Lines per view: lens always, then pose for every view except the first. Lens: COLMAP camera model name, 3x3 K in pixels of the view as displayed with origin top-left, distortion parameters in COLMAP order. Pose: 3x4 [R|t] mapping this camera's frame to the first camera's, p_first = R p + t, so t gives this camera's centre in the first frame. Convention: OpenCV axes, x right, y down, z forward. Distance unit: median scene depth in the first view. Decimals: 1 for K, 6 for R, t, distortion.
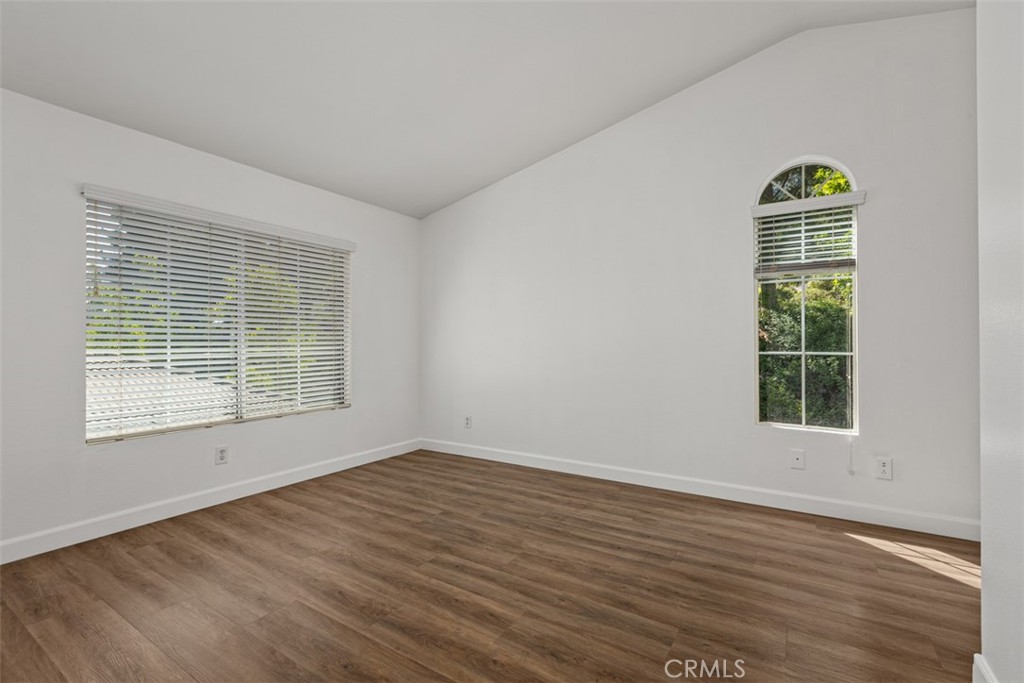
lens RADIAL K [[457.8, 0, 511.8], [0, 457.8, 341.4], [0, 0, 1]] dist [0.000727, -0.001238]
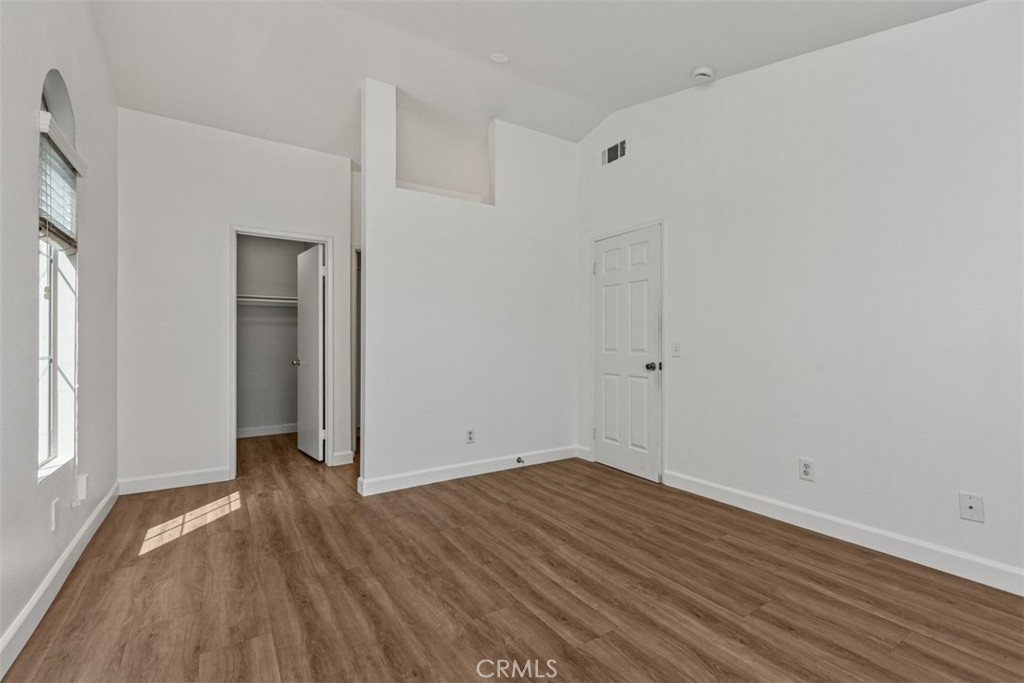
lens RADIAL K [[457.8, 0, 510.8], [0, 457.8, 343.8], [0, 0, 1]] dist [0.000727, -0.001238]
pose [[-0.914564, 0.006230, 0.404394, -0.376895], [0.003568, 0.999967, -0.007336, 0.013180], [-0.404426, -0.005266, -0.914556, 1.843778]]
